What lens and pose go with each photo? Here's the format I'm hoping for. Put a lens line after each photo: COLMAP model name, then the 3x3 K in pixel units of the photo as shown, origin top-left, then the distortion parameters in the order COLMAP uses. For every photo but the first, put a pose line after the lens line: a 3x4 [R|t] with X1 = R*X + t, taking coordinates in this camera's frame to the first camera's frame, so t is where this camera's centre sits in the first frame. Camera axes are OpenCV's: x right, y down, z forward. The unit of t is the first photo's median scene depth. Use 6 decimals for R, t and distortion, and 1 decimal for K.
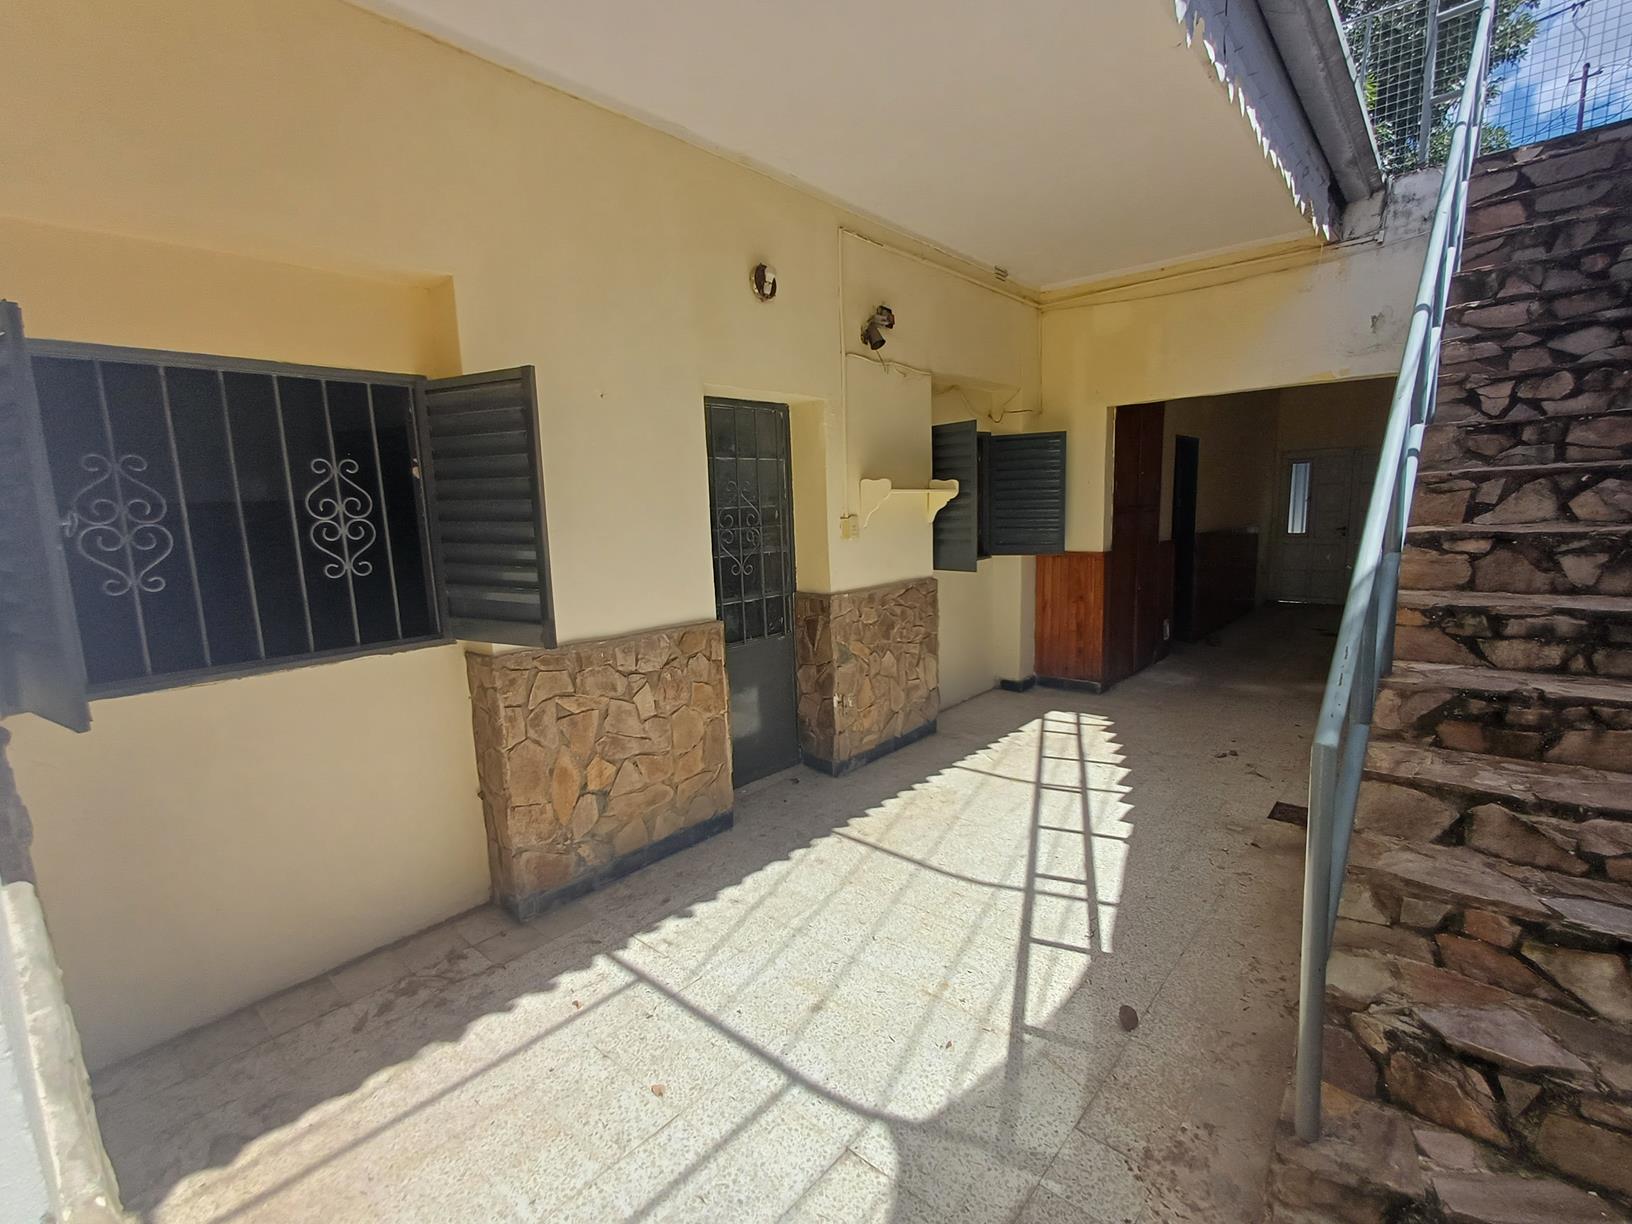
lens RADIAL K [[744.4, 0, 826.6], [0, 744.4, 623.2], [0, 0, 1]] dist [-0.006175, -0.000174]
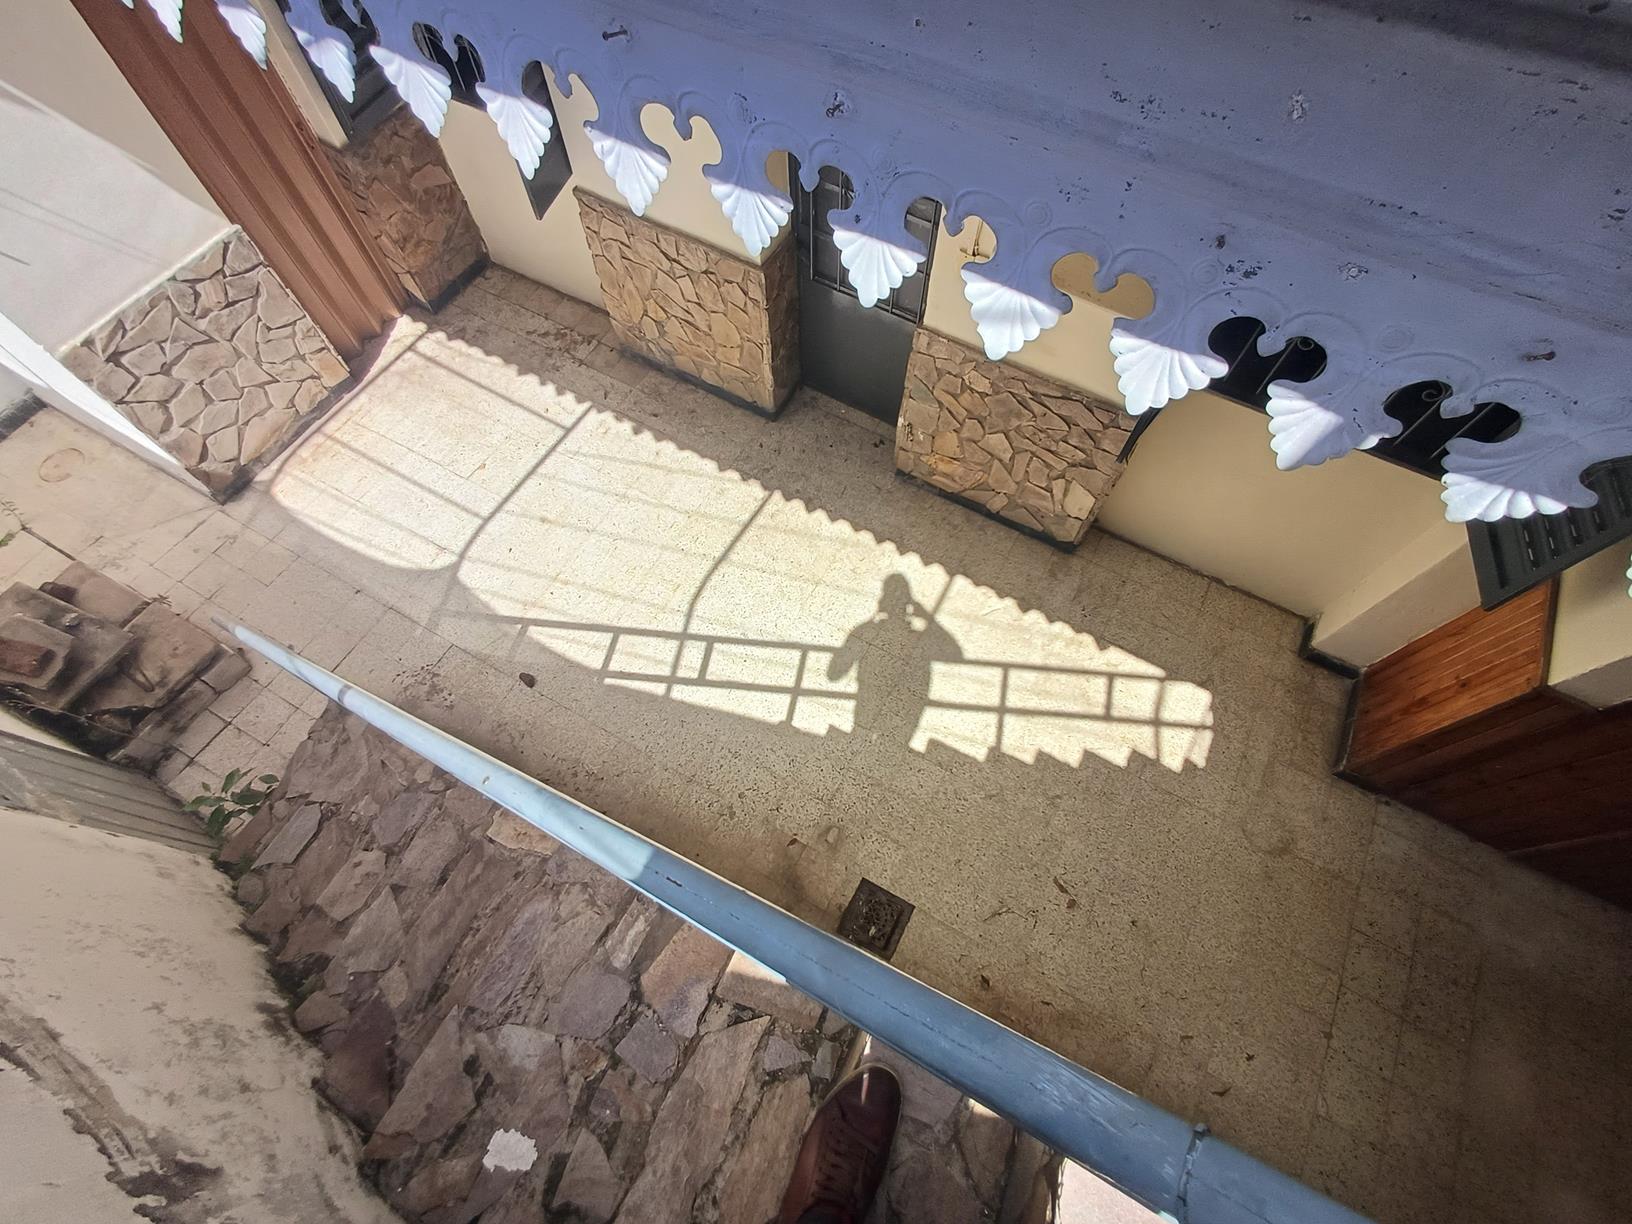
lens RADIAL K [[744.4, 0, 826.6], [0, 744.4, 623.2], [0, 0, 1]] dist [-0.006175, -0.000174]
pose [[0.209657, 0.893874, -0.396275, 0.703474], [-0.185229, 0.434253, 0.881541, -0.701965], [0.960070, -0.111419, 0.256616, 0.800887]]
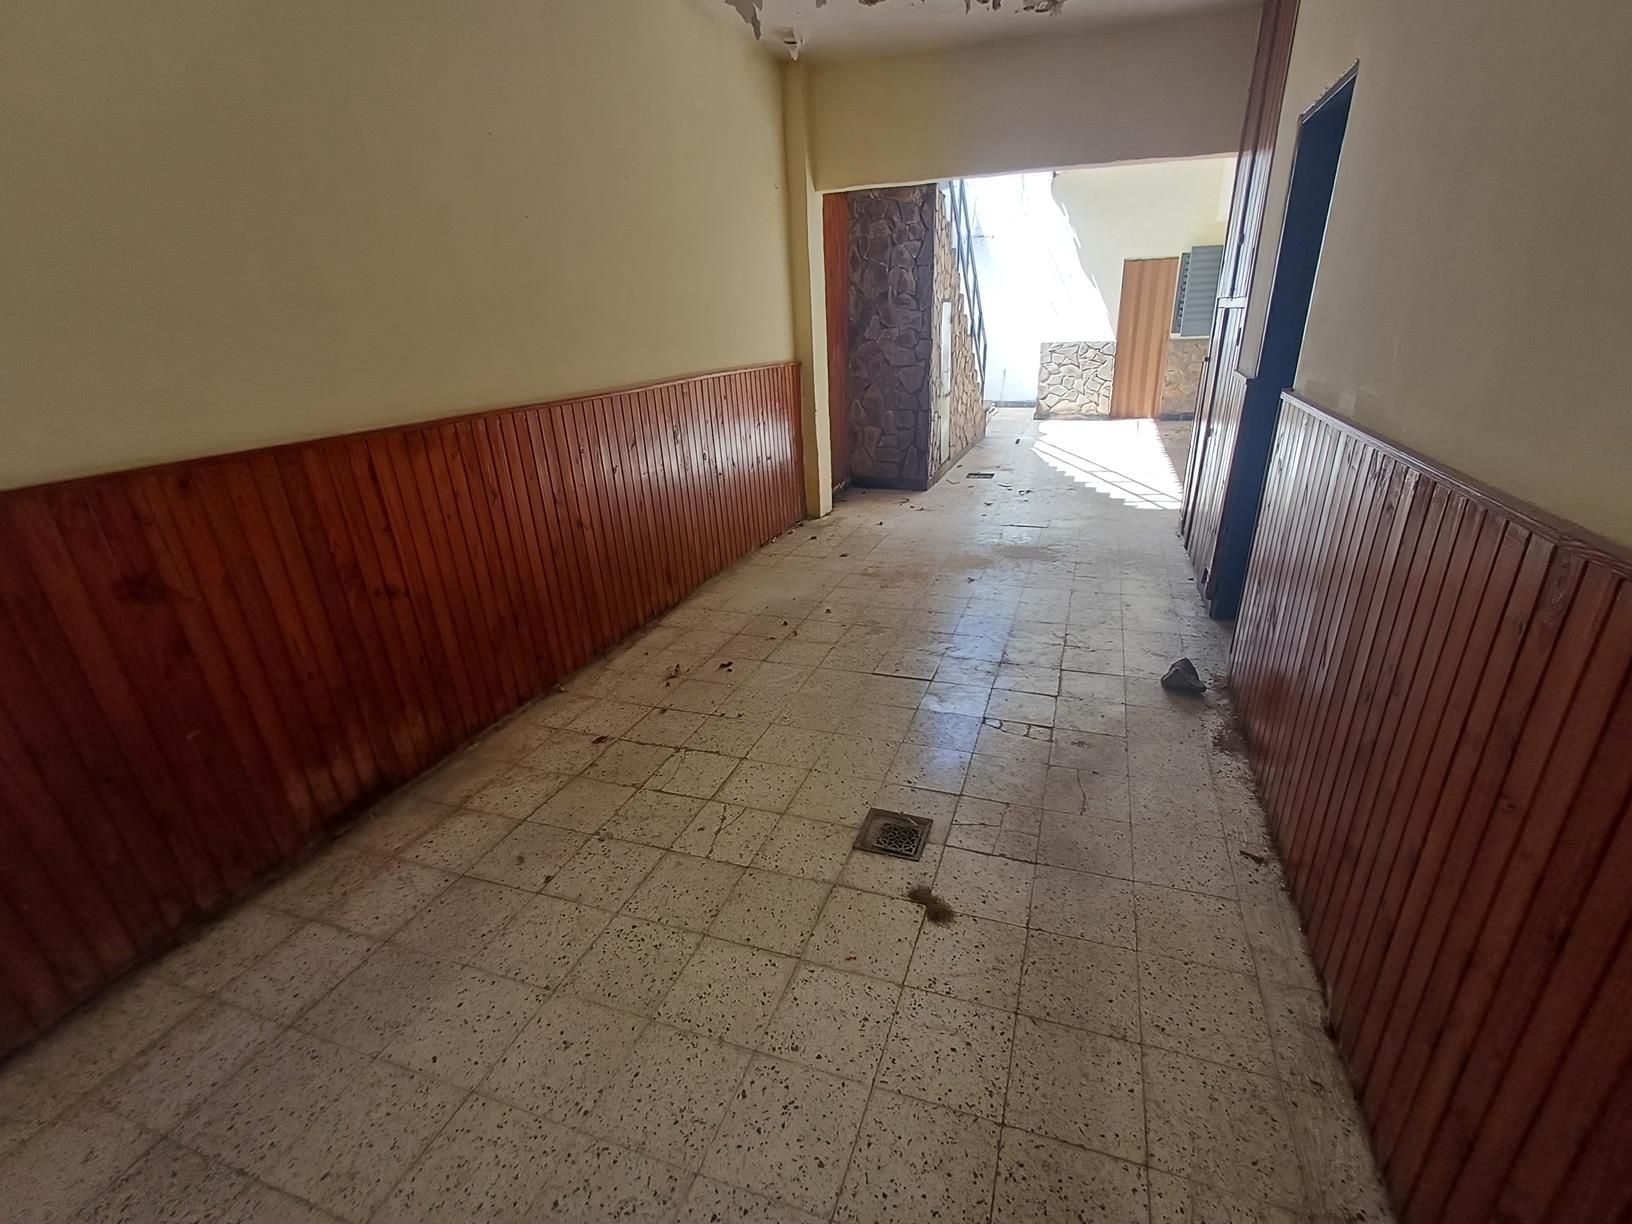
lens RADIAL K [[739.0, 0, 833.5], [0, 739.0, 617.4], [0, 0, 1]] dist [0.001885, 0.000270]
pose [[-0.923549, 0.201025, -0.326567, 1.826626], [0.000435, 0.852136, 0.523320, -0.478238], [0.383480, 0.483170, -0.787077, 2.730692]]
